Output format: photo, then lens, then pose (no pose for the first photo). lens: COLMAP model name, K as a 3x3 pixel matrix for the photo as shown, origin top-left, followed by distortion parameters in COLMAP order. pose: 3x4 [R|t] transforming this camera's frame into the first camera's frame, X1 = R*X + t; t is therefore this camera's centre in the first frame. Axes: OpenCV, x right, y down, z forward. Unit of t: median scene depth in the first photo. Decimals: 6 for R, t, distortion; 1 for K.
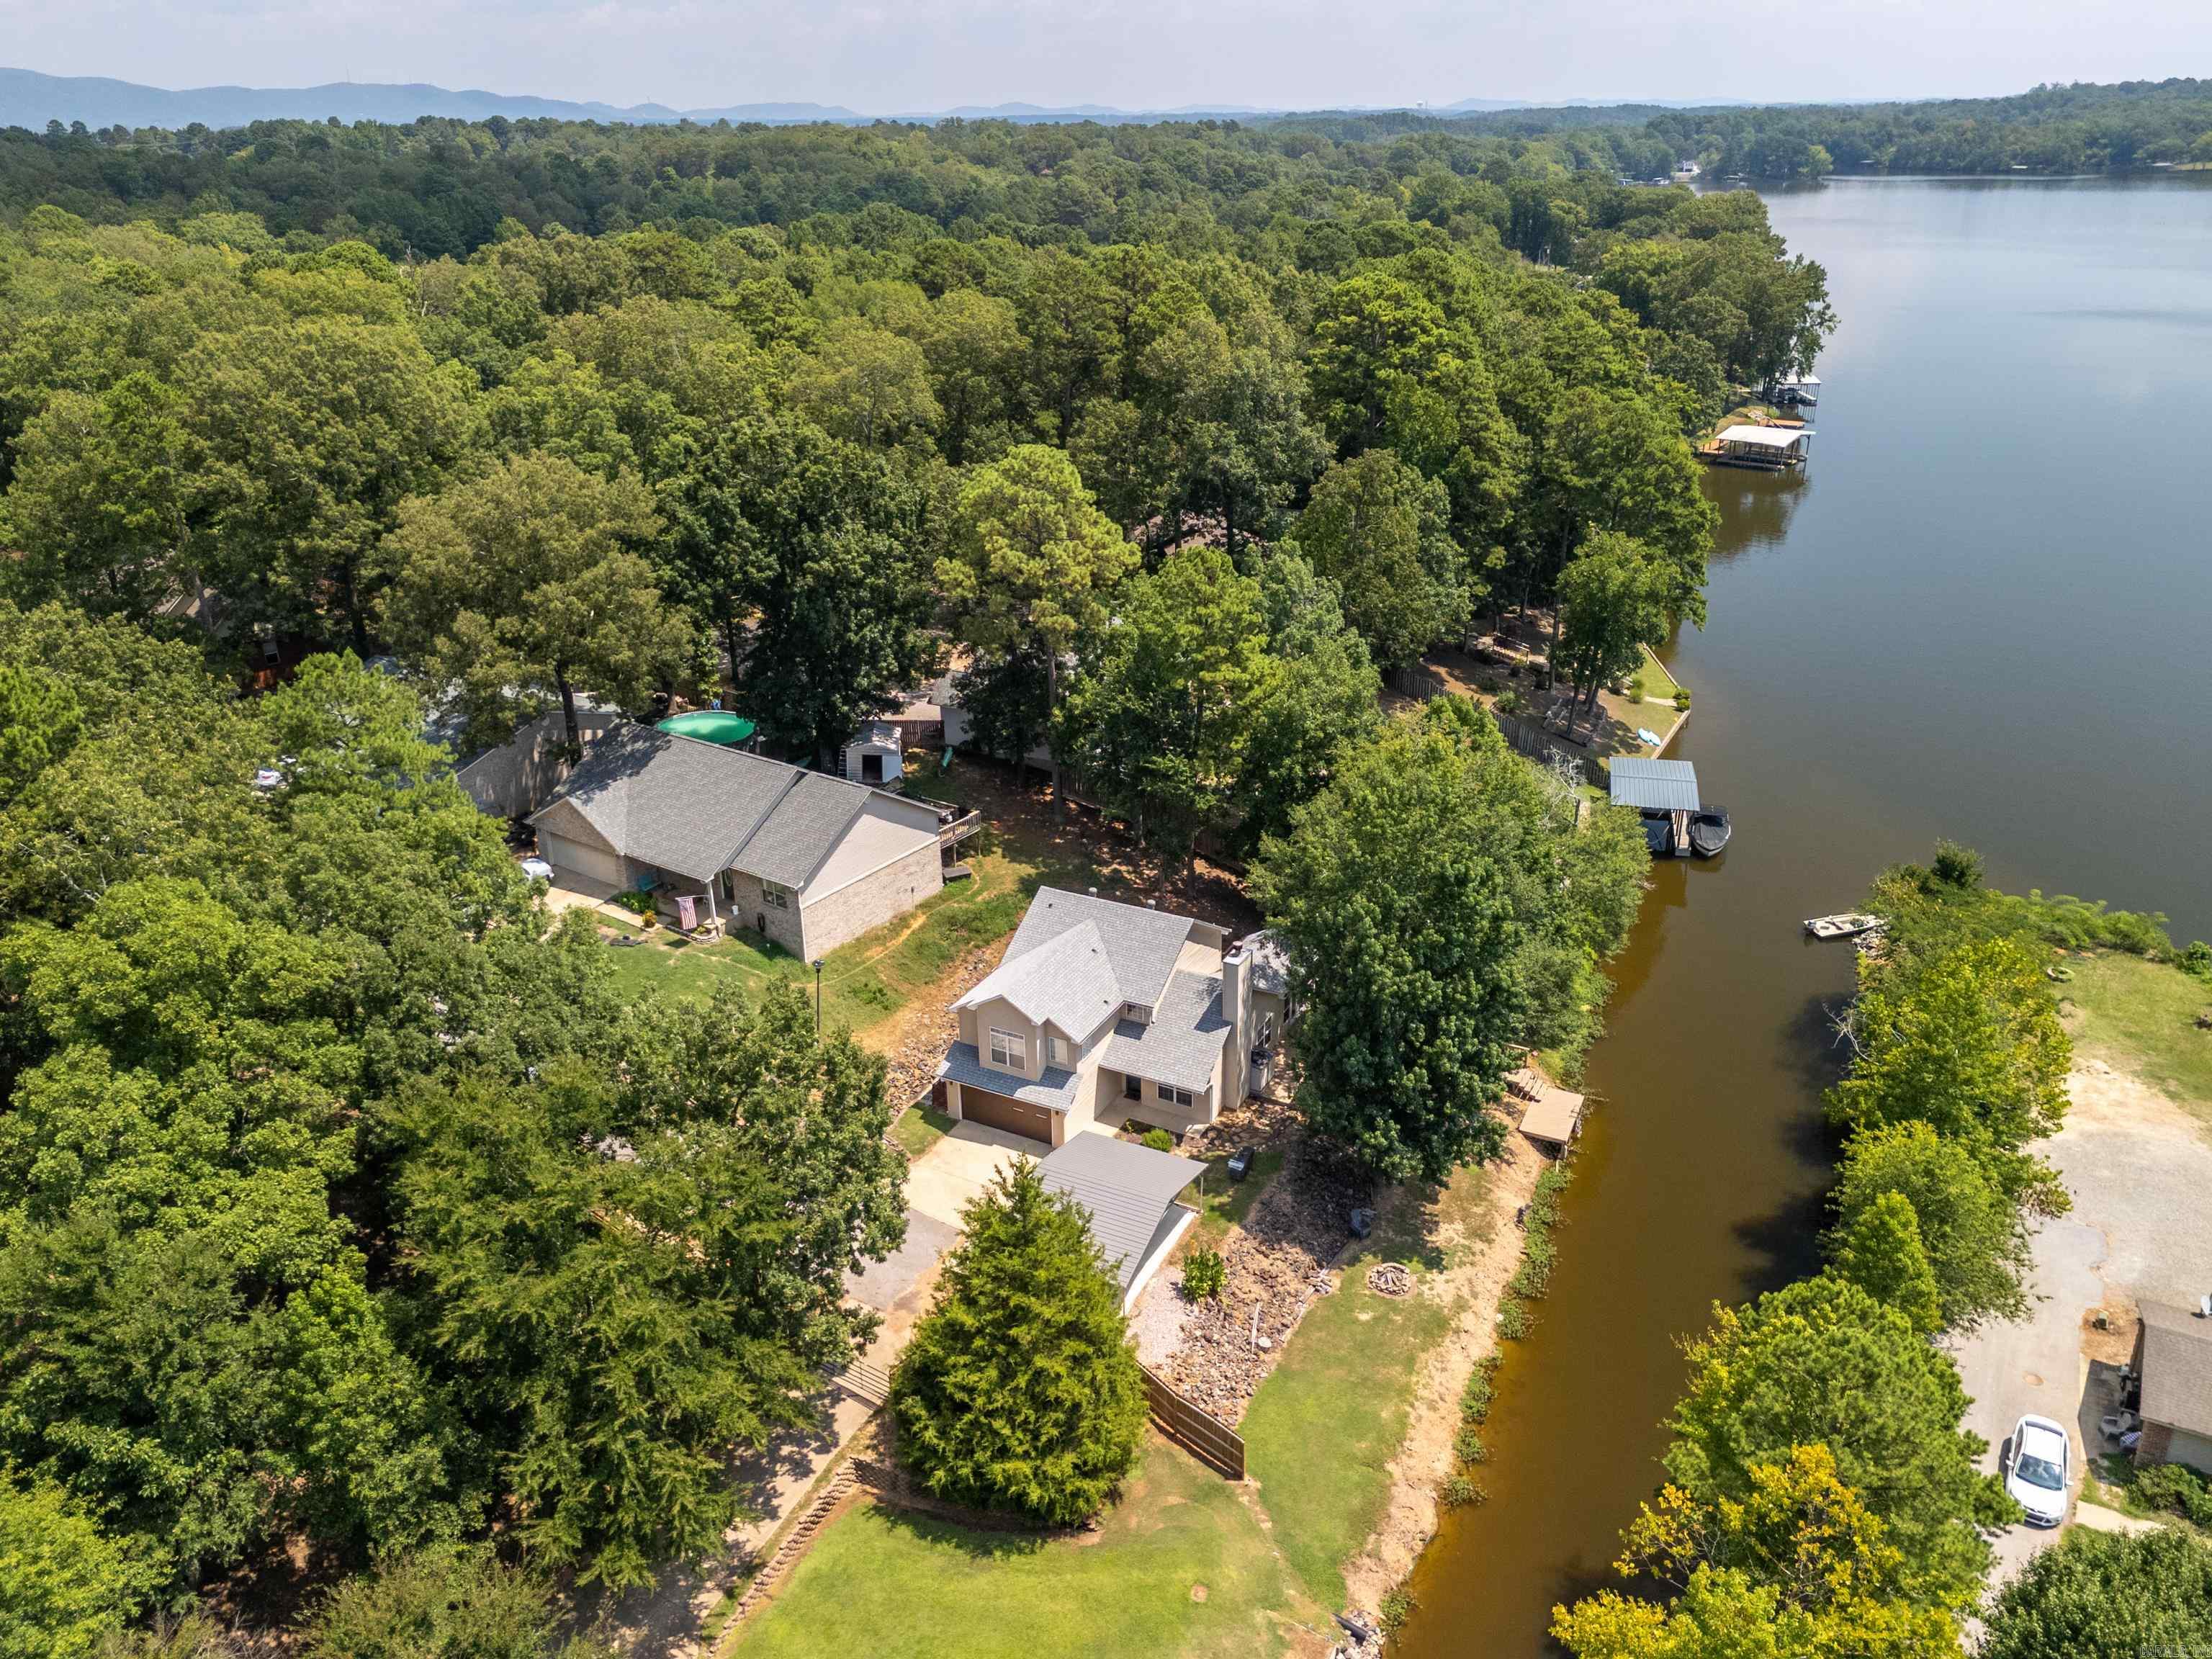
lens RADIAL K [[1747.8, 0, 1106.0], [0, 1747.8, 829.5], [0, 0, 1]] dist [0.033882, 0.006994]
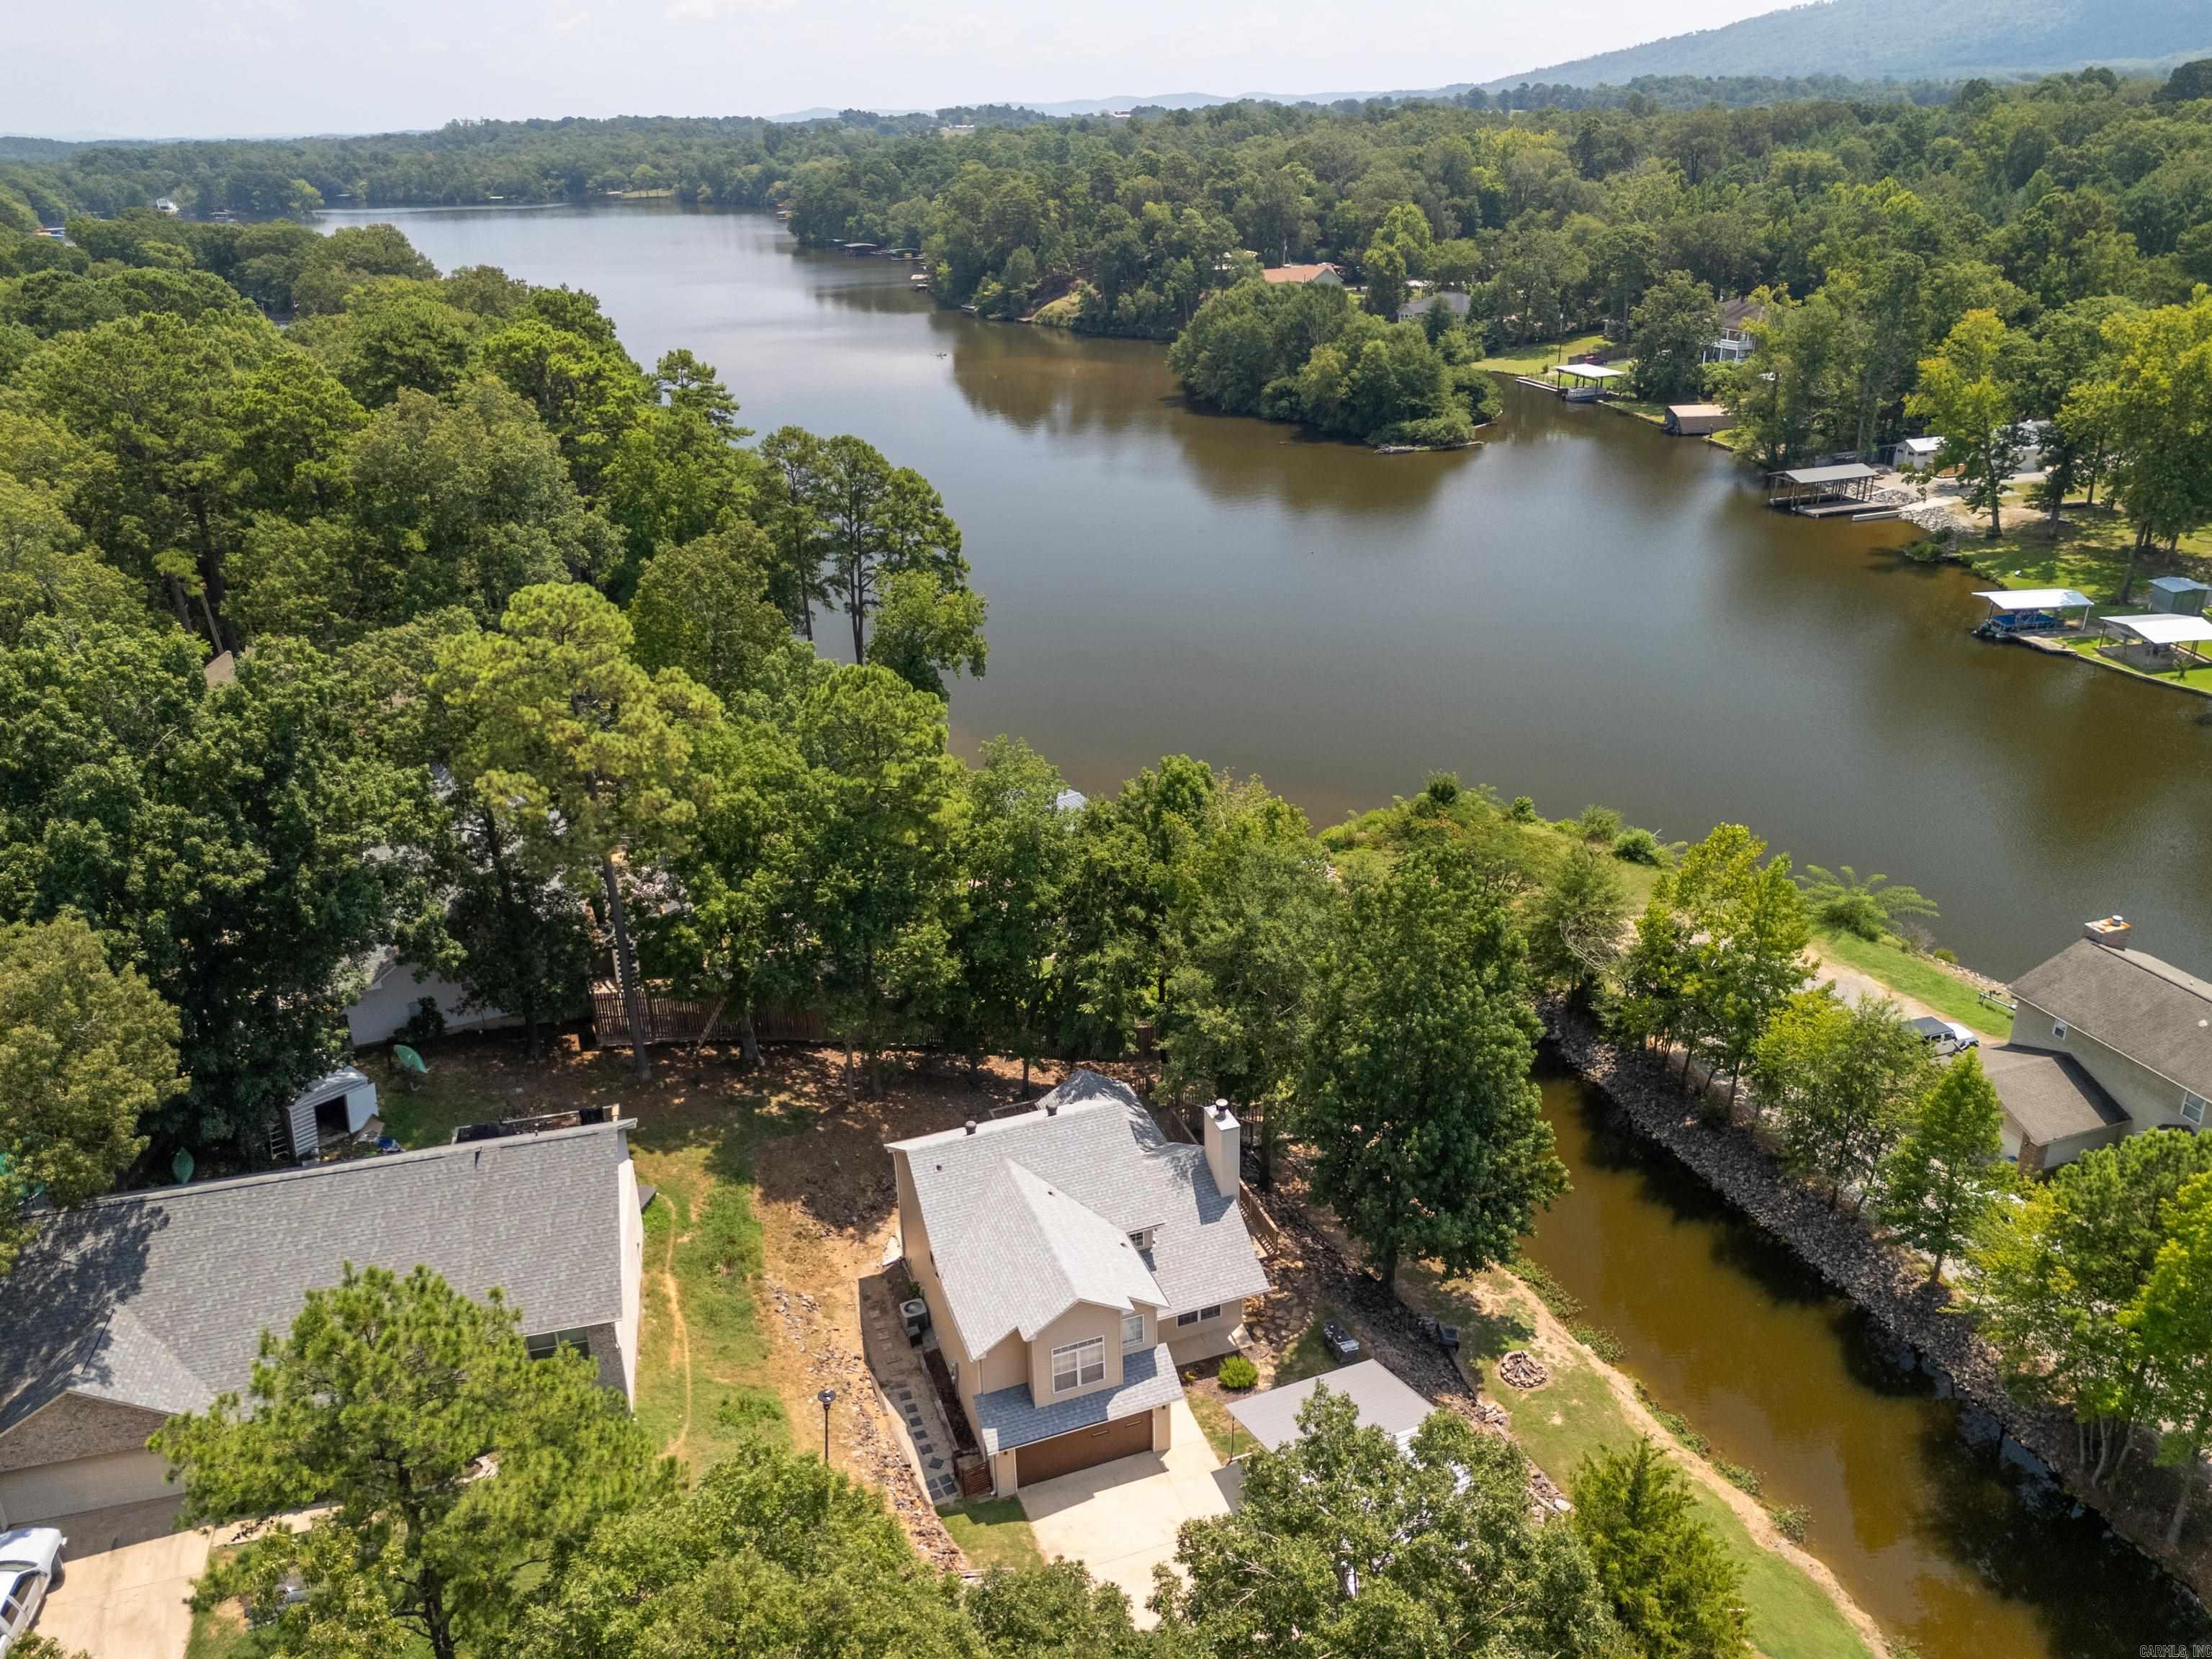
lens RADIAL K [[1747.8, 0, 1106.0], [0, 1747.8, 829.5], [0, 0, 1]] dist [0.033882, 0.006994]
pose [[0.648204, -0.292941, 0.702863, -0.102136], [0.306515, 0.945334, 0.111320, -0.033548], [-0.697050, 0.143281, 0.702561, 0.090534]]
